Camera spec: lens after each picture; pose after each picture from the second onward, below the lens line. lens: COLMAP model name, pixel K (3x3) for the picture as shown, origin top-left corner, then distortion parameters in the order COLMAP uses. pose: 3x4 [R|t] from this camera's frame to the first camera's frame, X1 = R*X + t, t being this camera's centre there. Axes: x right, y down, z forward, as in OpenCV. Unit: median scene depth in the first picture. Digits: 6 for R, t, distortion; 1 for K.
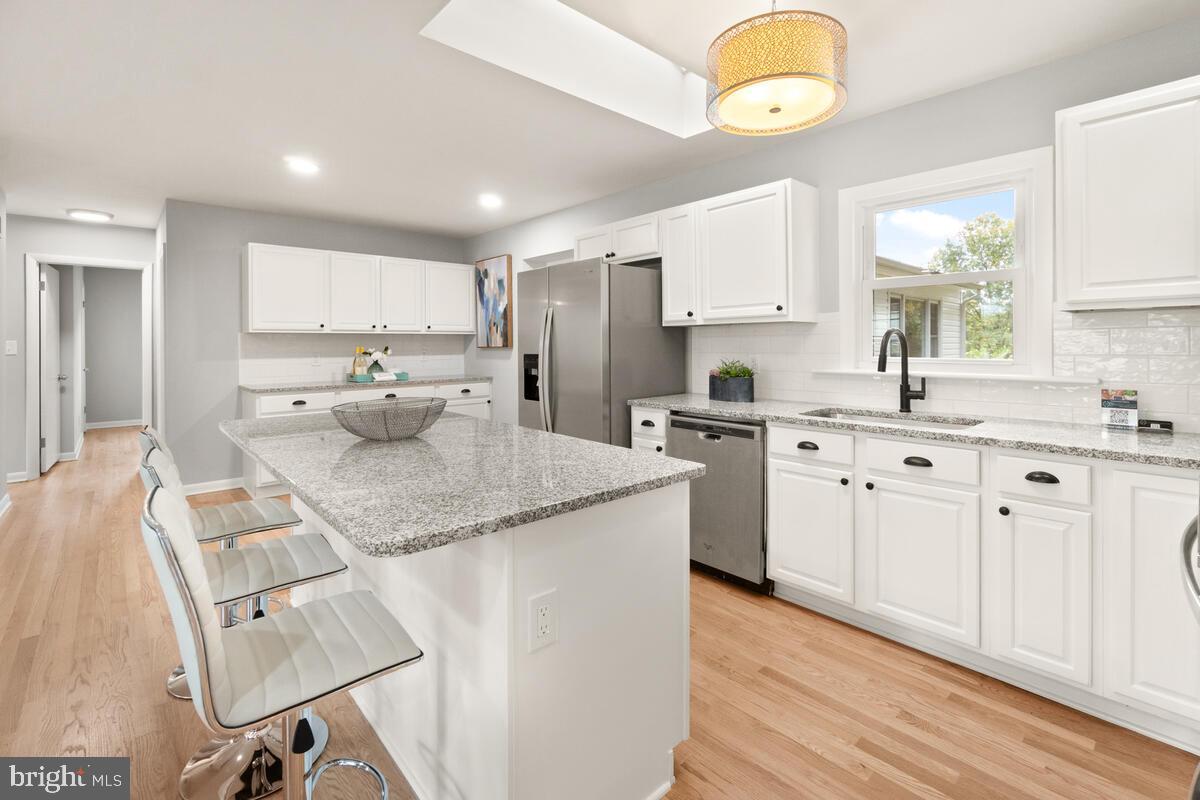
lens RADIAL K [[532.9, 0, 601.4], [0, 532.9, 389.8], [0, 0, 1]] dist [-0.003319, -0.000994]
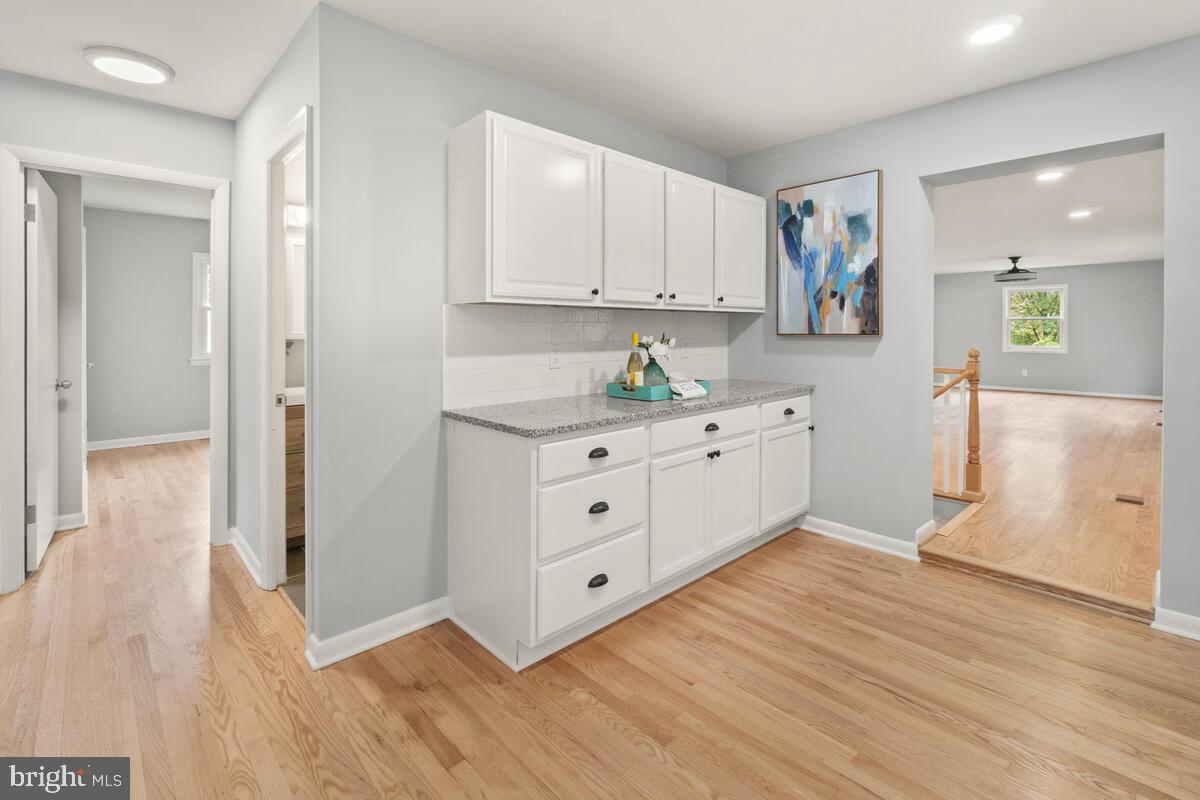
lens RADIAL K [[532.9, 0, 592.3], [0, 532.9, 375.9], [0, 0, 1]] dist [-0.003319, -0.000994]
pose [[0.999800, 0.003729, 0.019643, -0.477355], [-0.003728, 0.999993, -0.000113, -0.034932], [-0.019643, 0.000040, 0.999807, 0.436654]]
